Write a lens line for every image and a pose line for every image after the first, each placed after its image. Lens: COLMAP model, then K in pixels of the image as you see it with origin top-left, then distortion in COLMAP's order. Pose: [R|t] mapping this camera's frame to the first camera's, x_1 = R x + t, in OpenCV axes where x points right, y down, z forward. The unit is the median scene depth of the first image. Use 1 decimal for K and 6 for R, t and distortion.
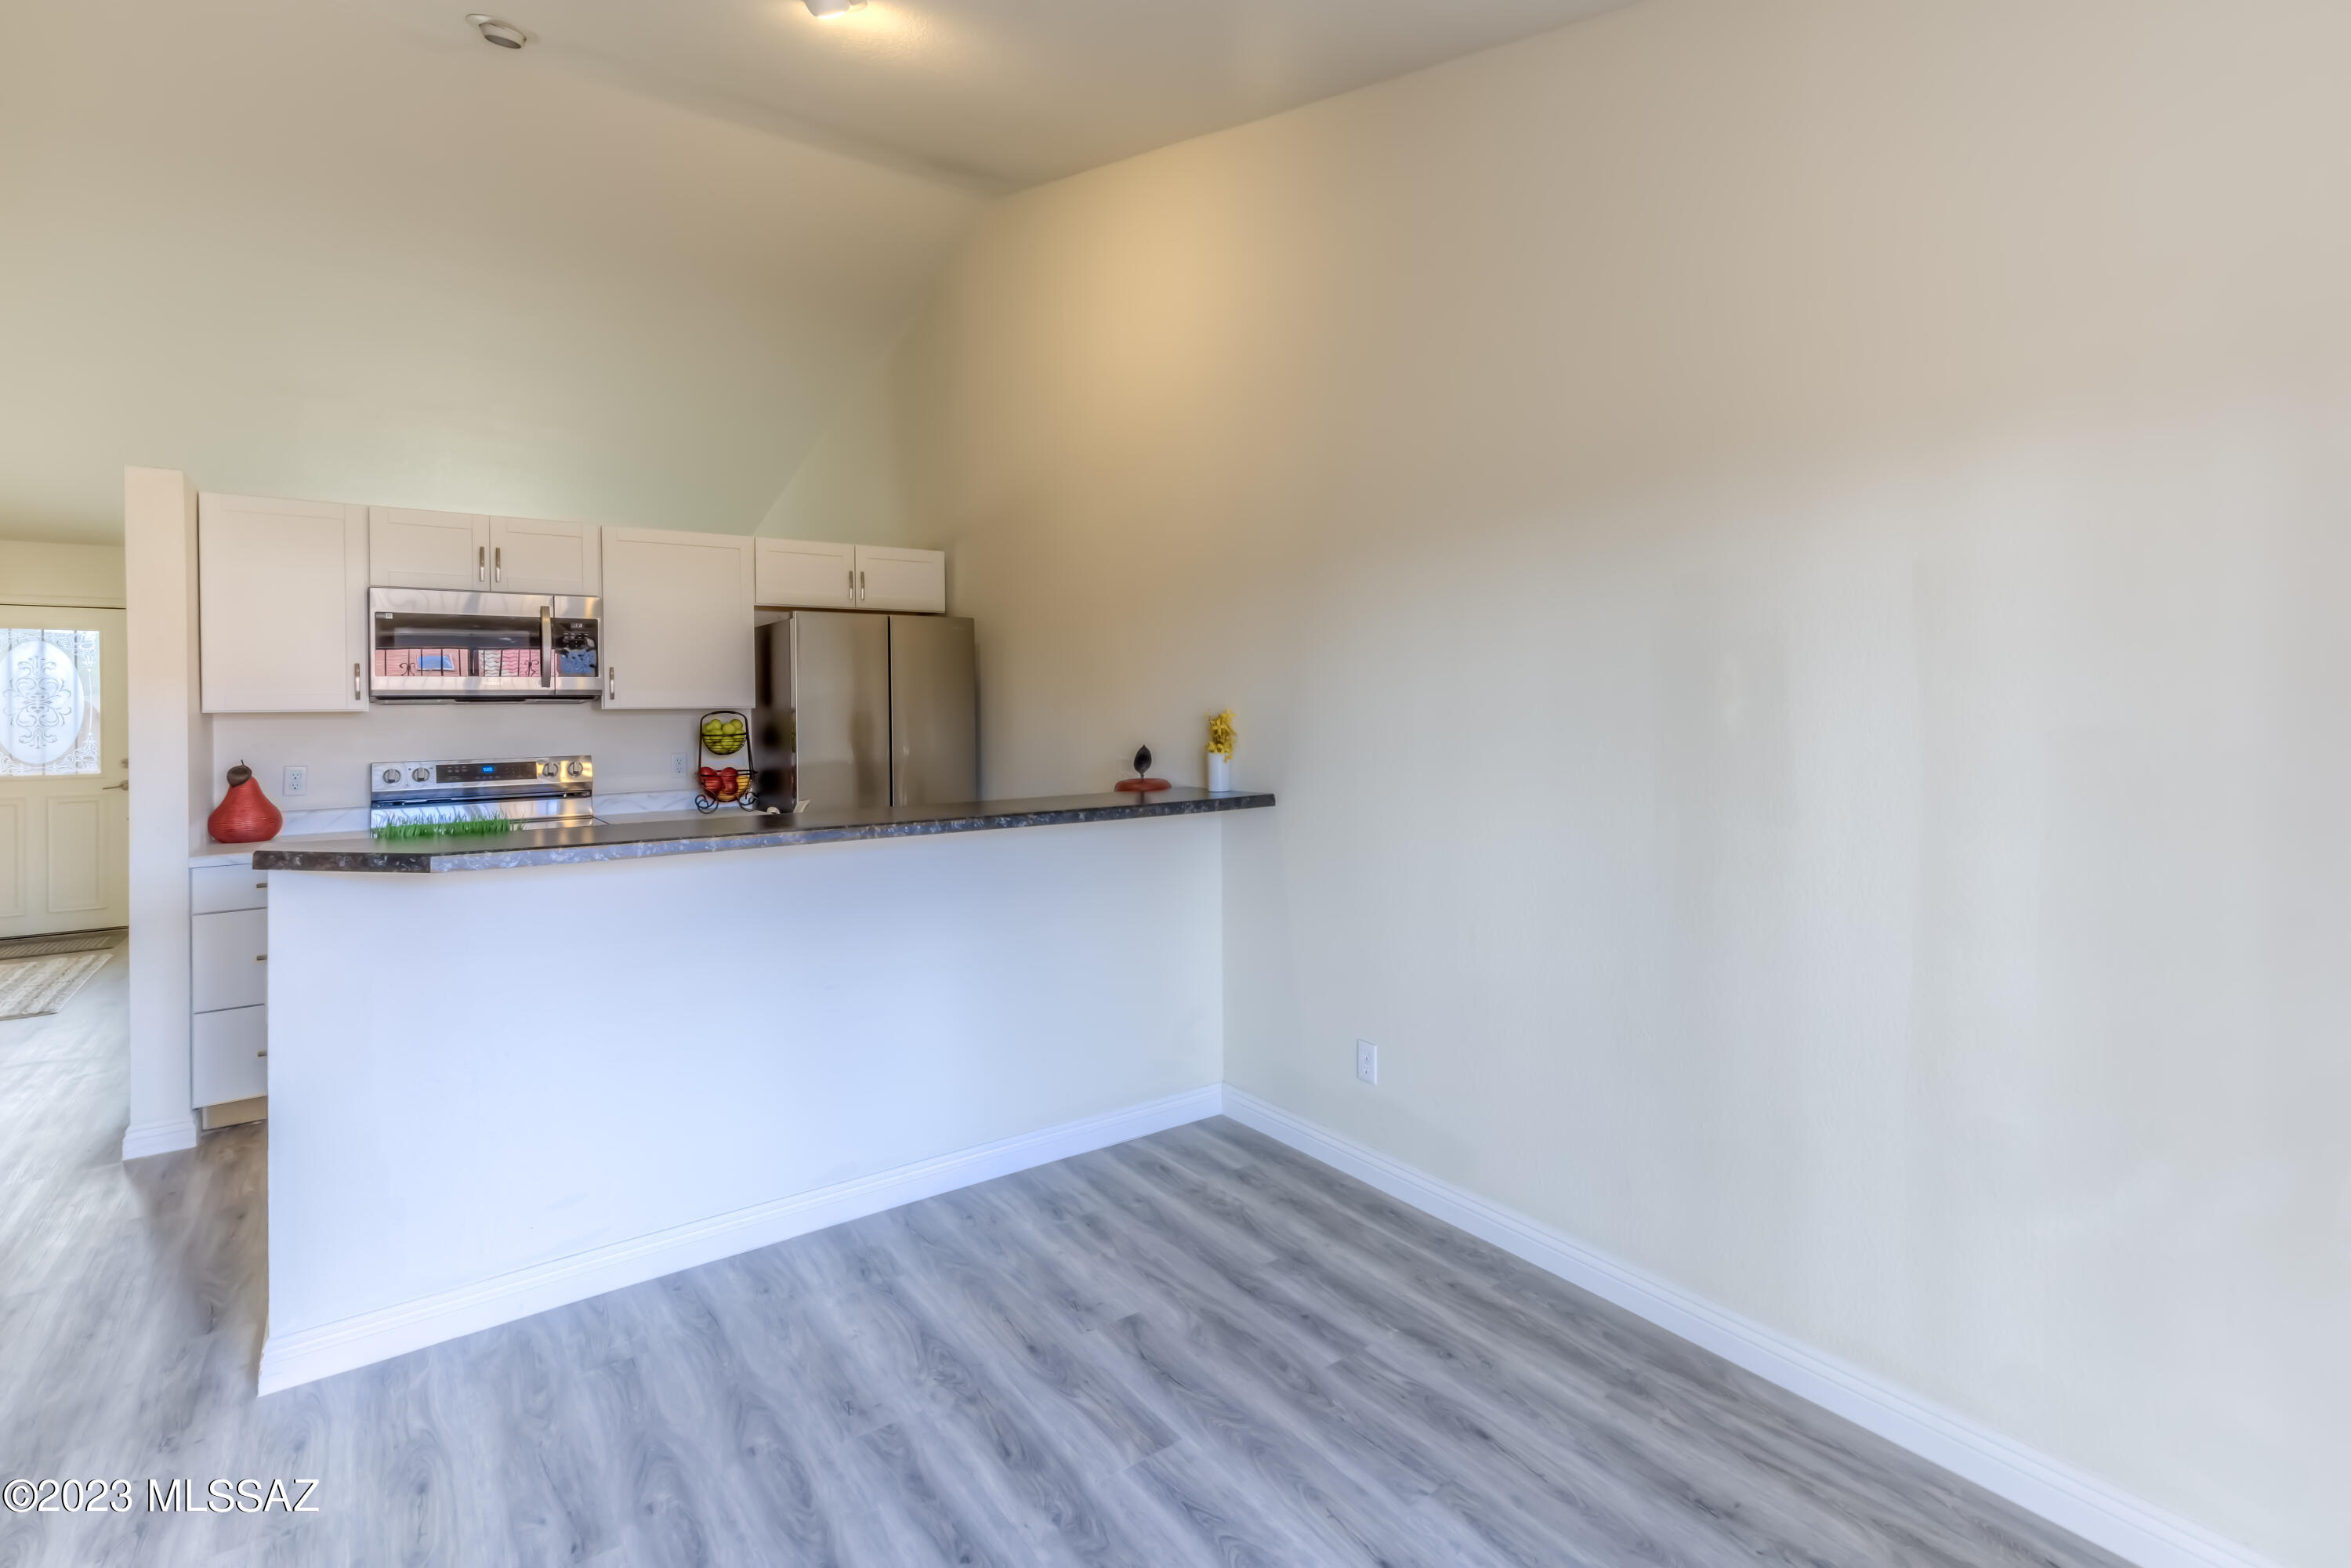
lens RADIAL K [[1095.3, 0, 1165.4], [0, 1095.3, 706.3], [0, 0, 1]] dist [-0.000086, 0.012922]
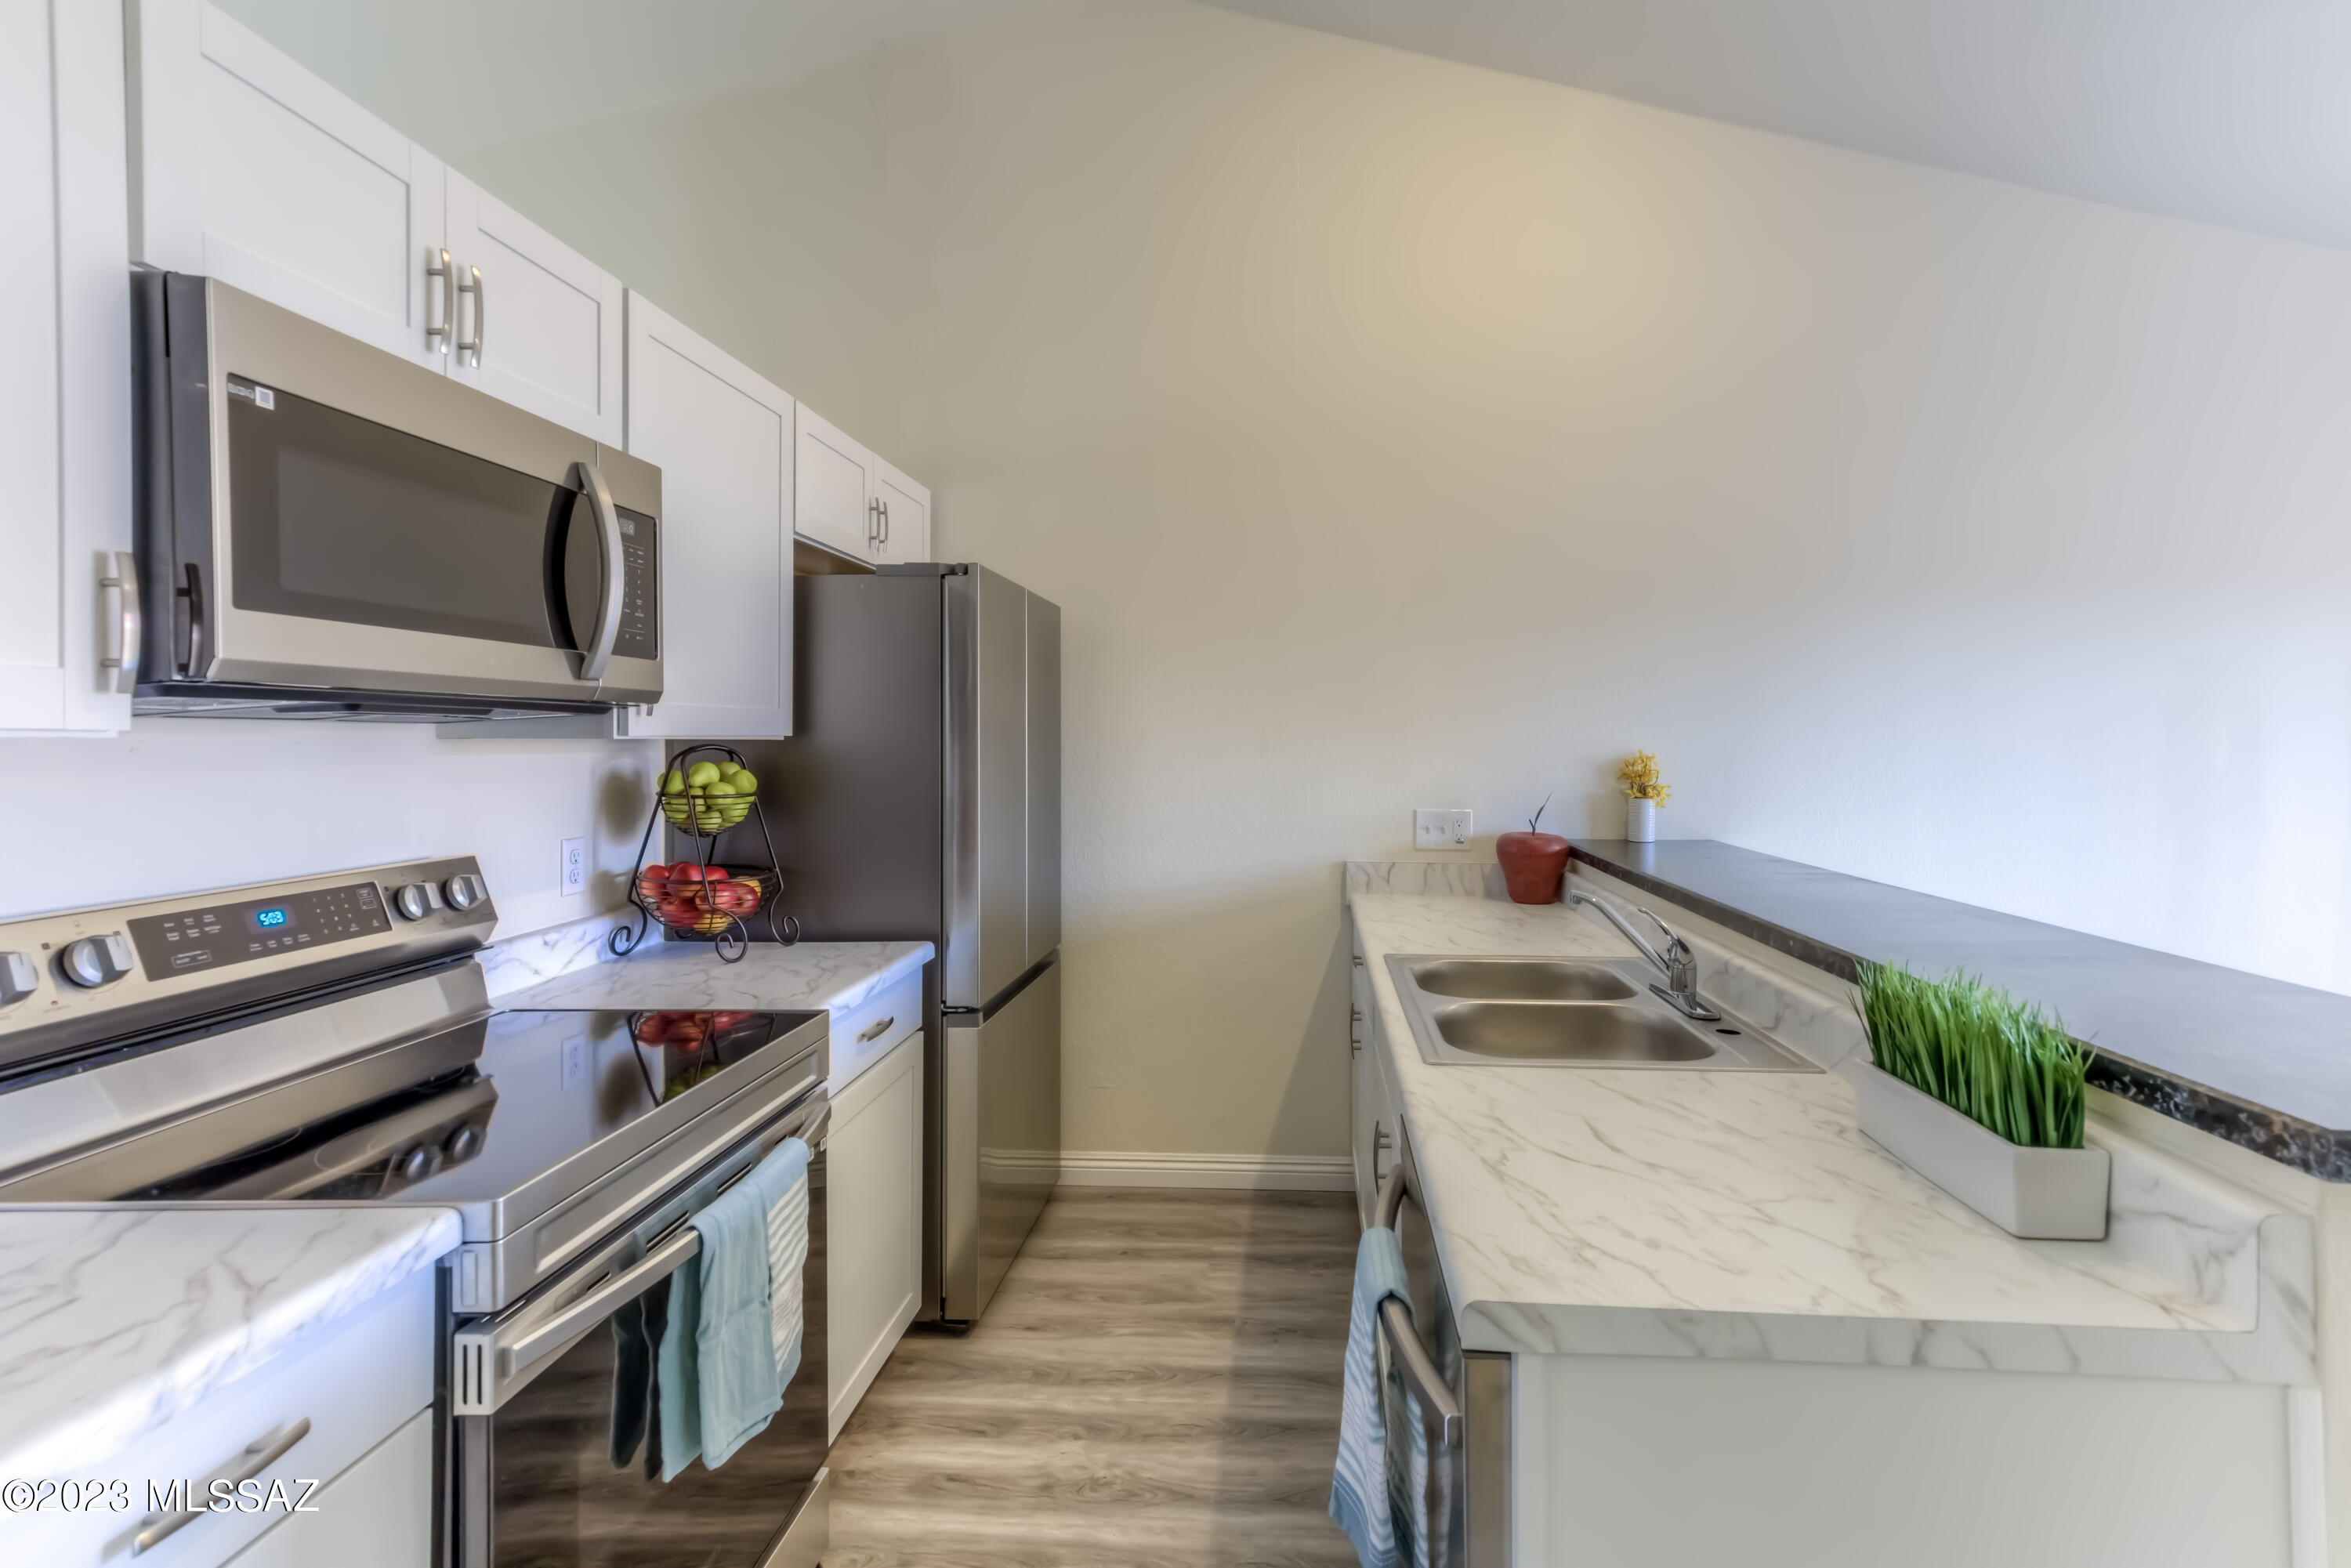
lens RADIAL K [[1108.3, 0, 1276.9], [0, 1108.3, 755.6], [0, 0, 1]] dist [0.023390, -0.000100]
pose [[0.595744, 0.003097, 0.803168, -0.726823], [-0.010947, 0.999931, 0.004264, 0.004516], [-0.803100, -0.011333, 0.595737, 0.574025]]
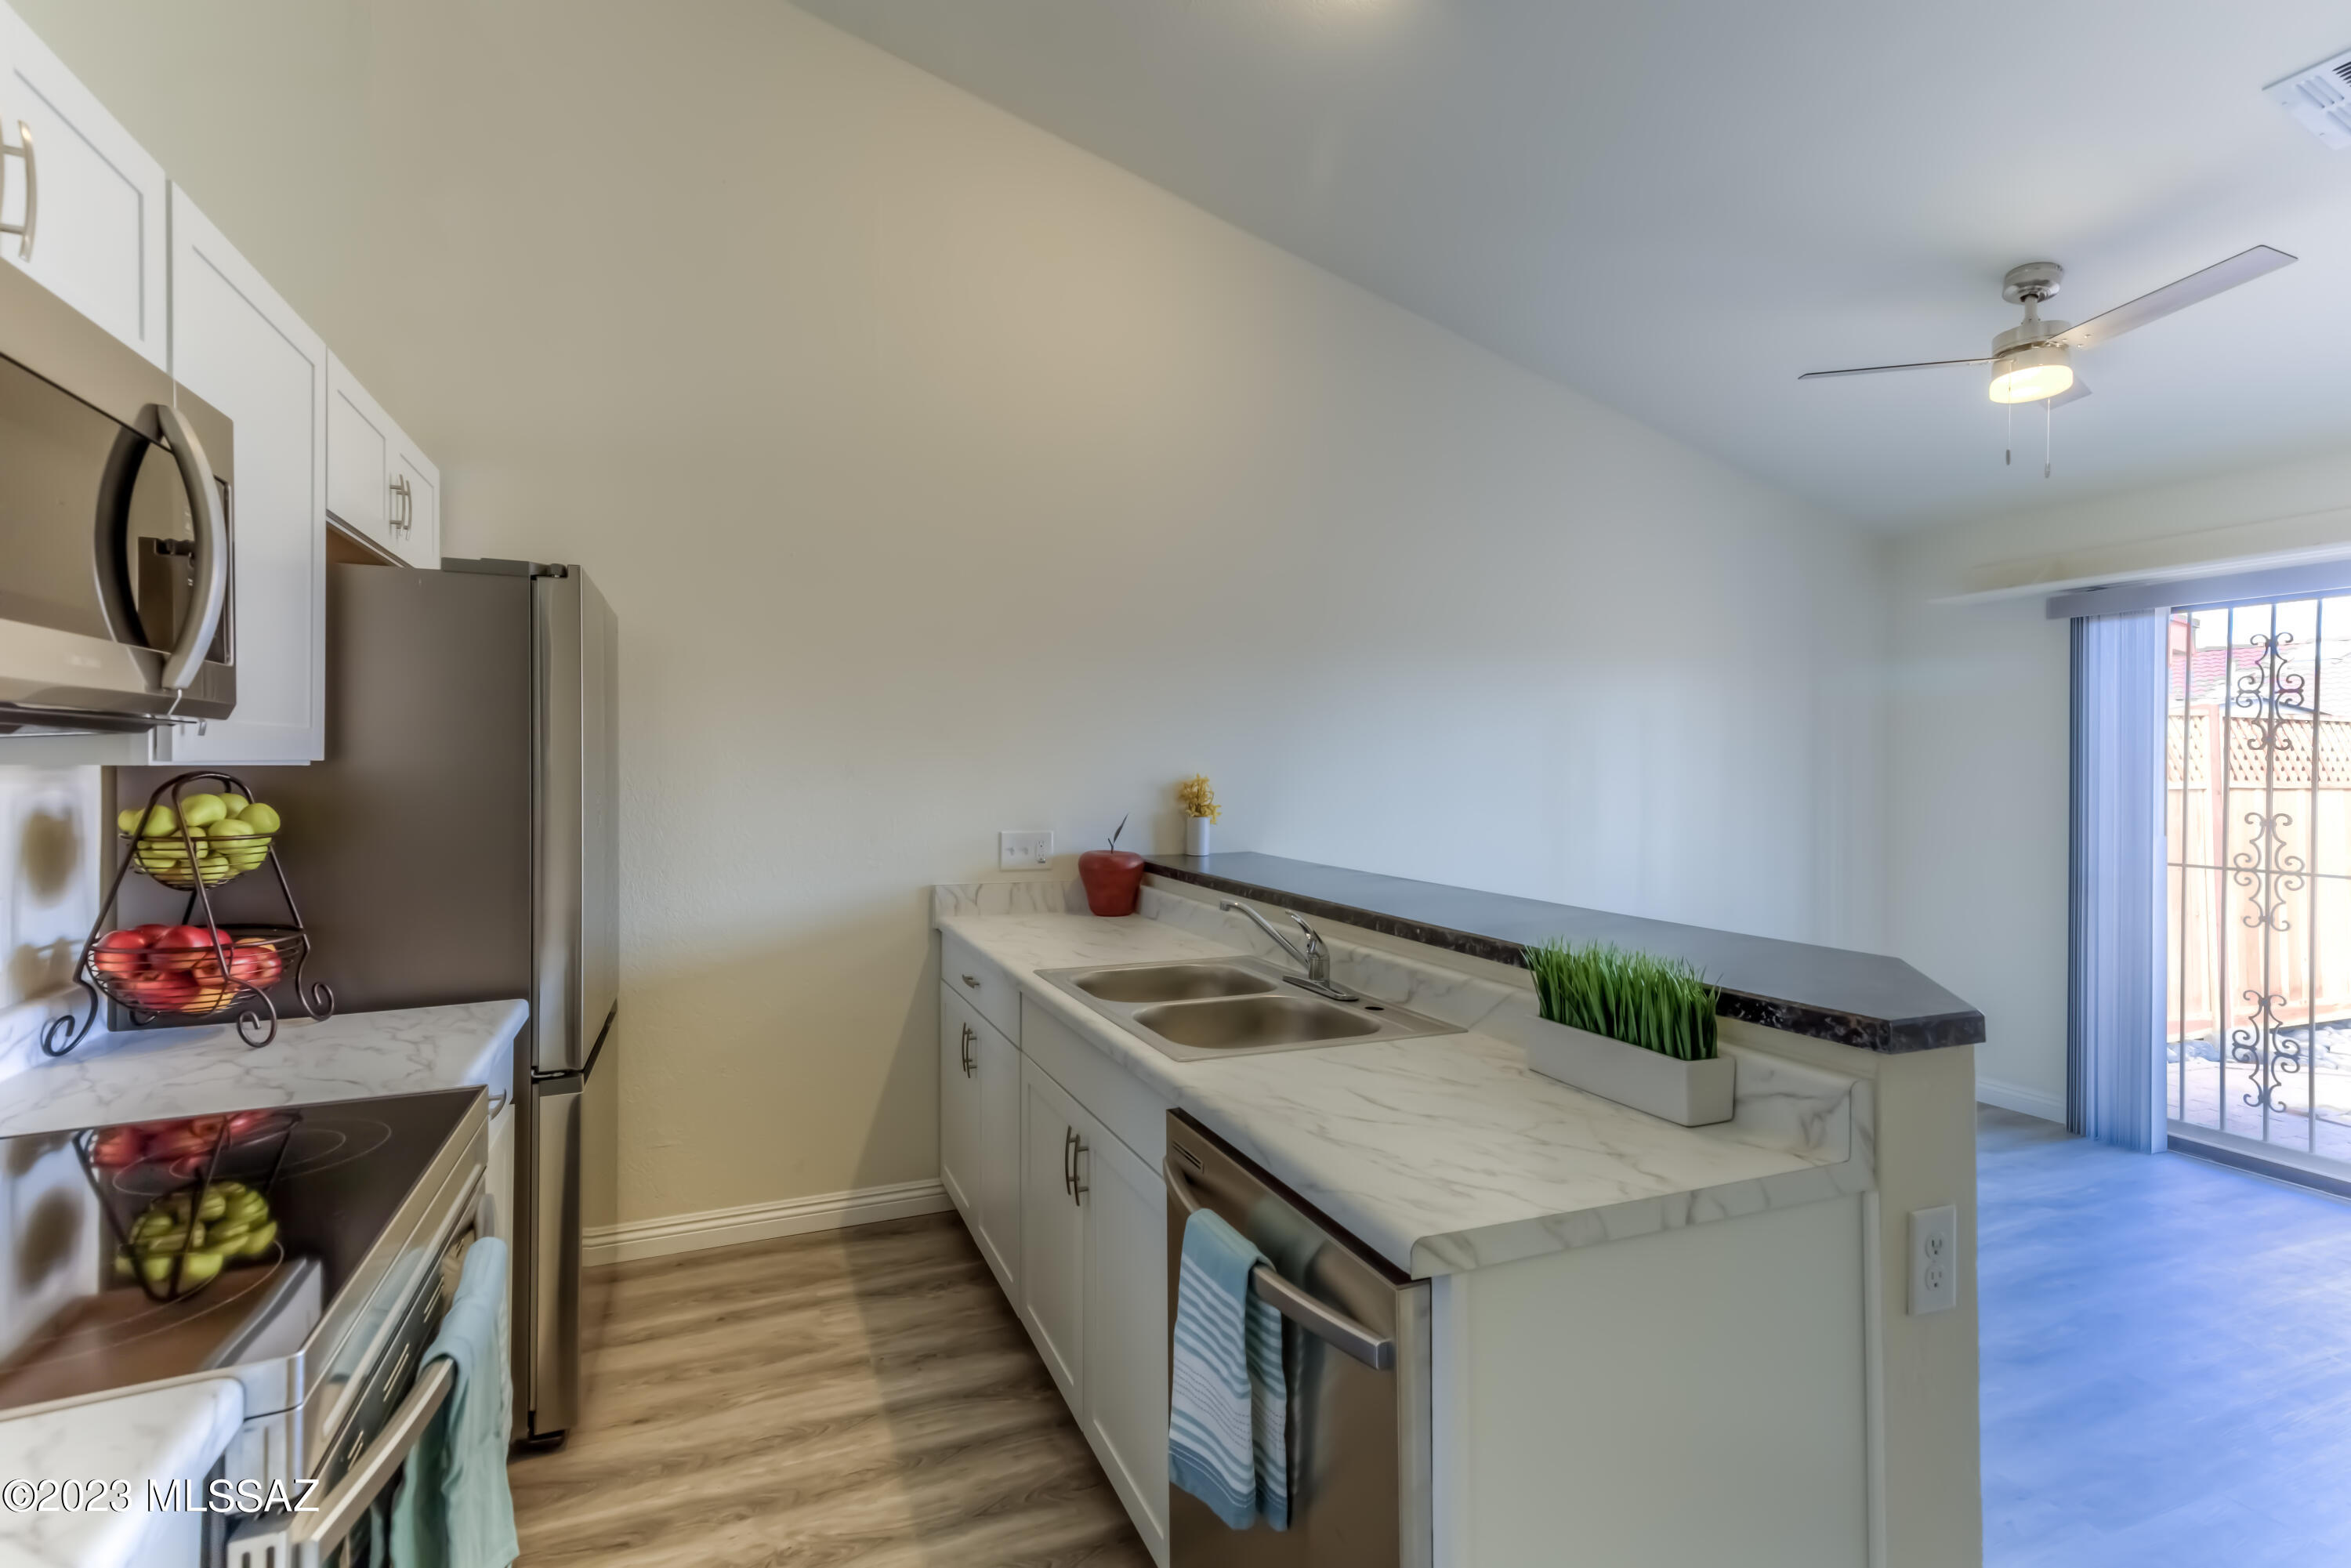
lens RADIAL K [[1079.5, 0, 1173.4], [0, 1079.5, 771.0], [0, 0, 1]] dist [0.022989, 0.000427]
pose [[0.205916, 0.007782, 0.978539, -0.788276], [-0.006623, 0.999957, -0.006559, 0.004488], [-0.978547, -0.005131, 0.205959, 0.674608]]
